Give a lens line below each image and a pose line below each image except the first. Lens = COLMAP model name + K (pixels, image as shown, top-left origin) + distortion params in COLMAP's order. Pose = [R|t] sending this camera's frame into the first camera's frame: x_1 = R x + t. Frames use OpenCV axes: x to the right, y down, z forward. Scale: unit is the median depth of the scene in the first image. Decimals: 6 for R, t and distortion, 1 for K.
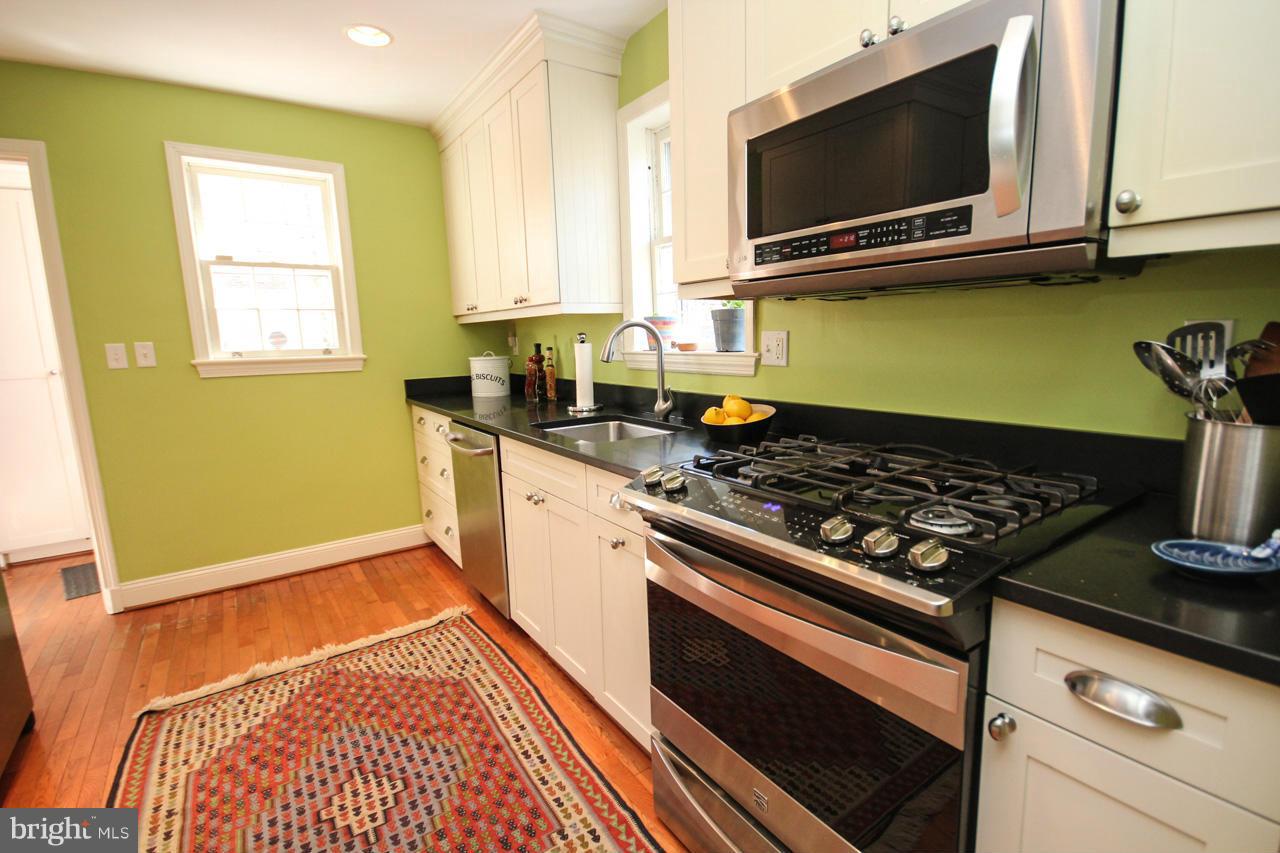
lens RADIAL K [[581.2, 0, 645.9], [0, 581.2, 431.7], [0, 0, 1]] dist [0.001864, -0.010929]
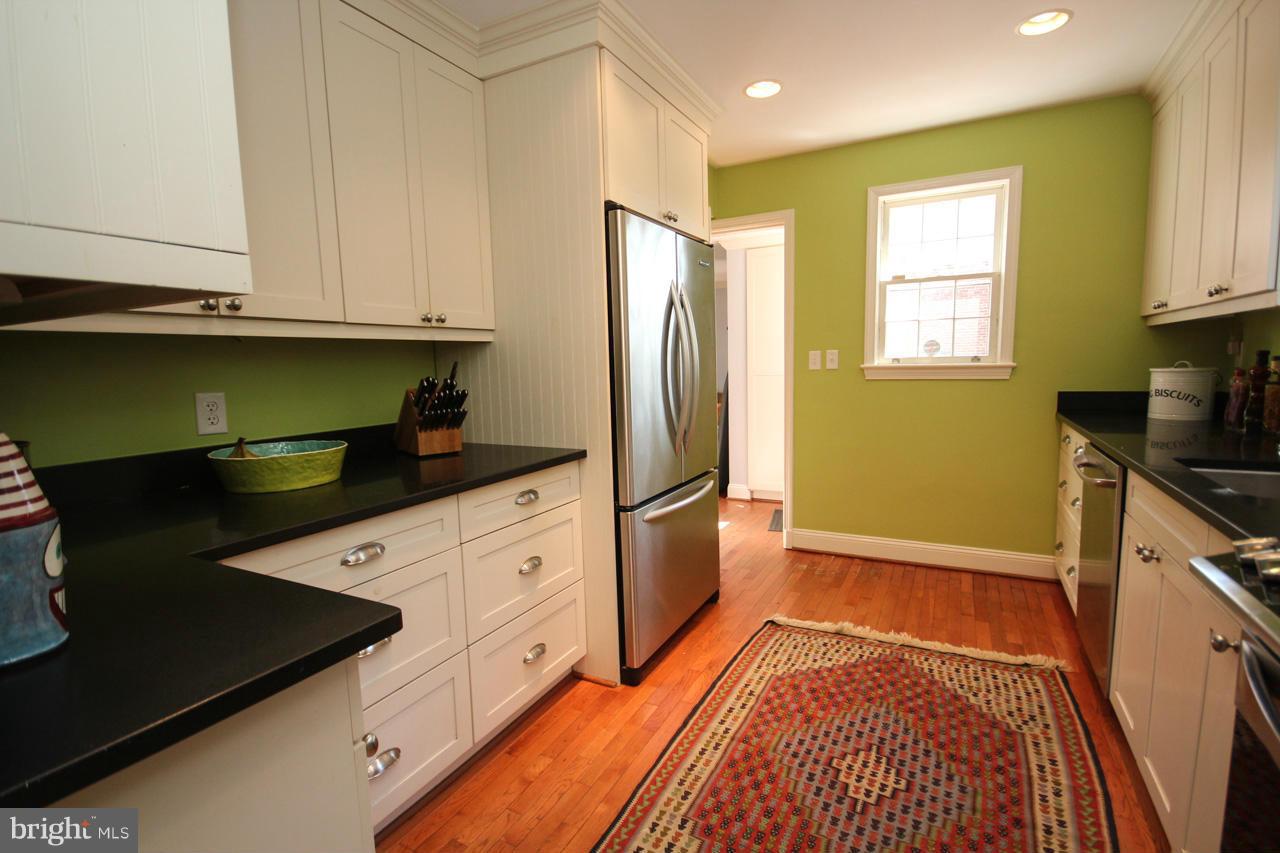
lens RADIAL K [[581.2, 0, 645.9], [0, 581.2, 431.7], [0, 0, 1]] dist [0.001864, -0.010929]
pose [[0.448040, 0.117664, -0.886236, 0.159938], [-0.131350, 0.989207, 0.064931, -0.005365], [0.884312, 0.087315, 0.458660, 0.068063]]
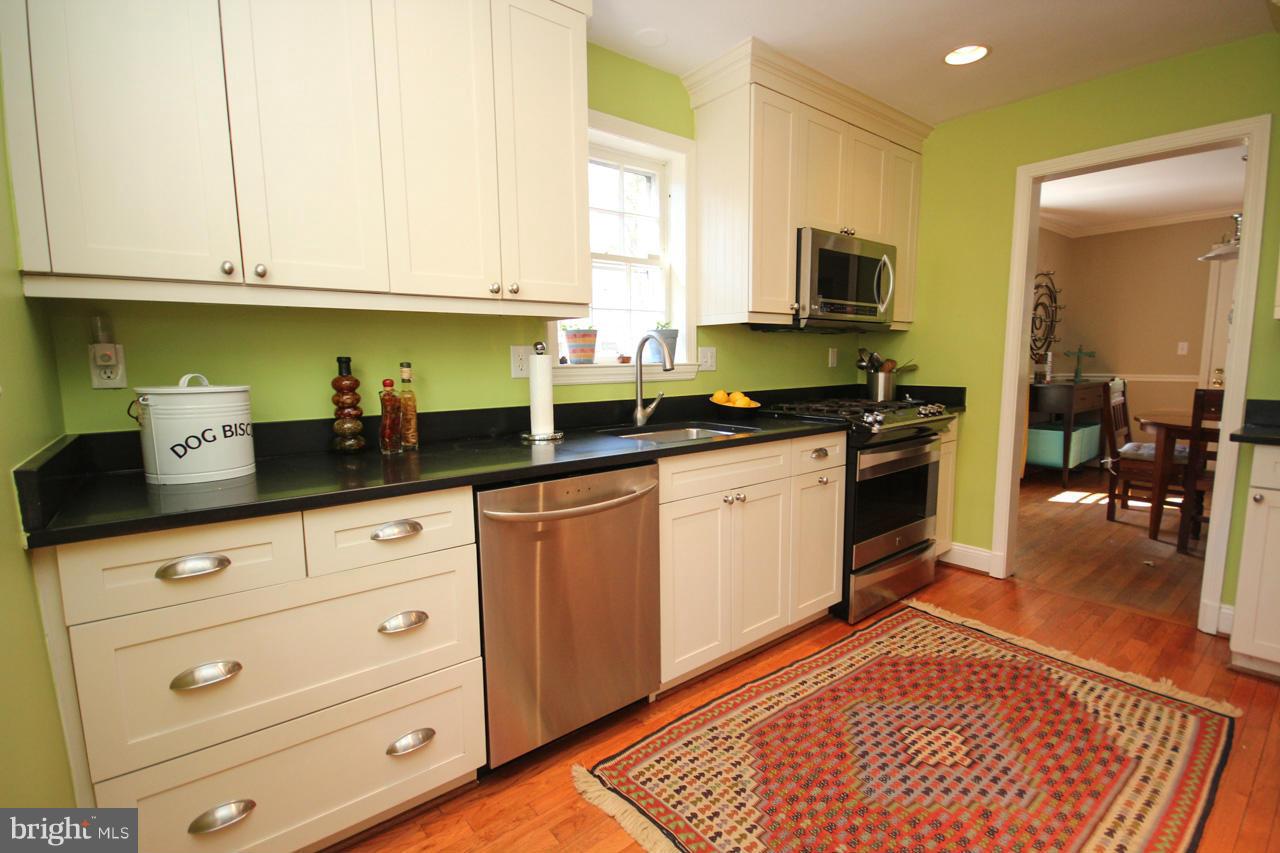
lens RADIAL K [[581.2, 0, 645.9], [0, 581.2, 431.7], [0, 0, 1]] dist [0.001864, -0.010929]
pose [[-0.057395, -0.095137, 0.993808, -1.175422], [0.183354, 0.977513, 0.104166, -0.135982], [-0.981370, 0.188197, -0.038660, 1.149999]]
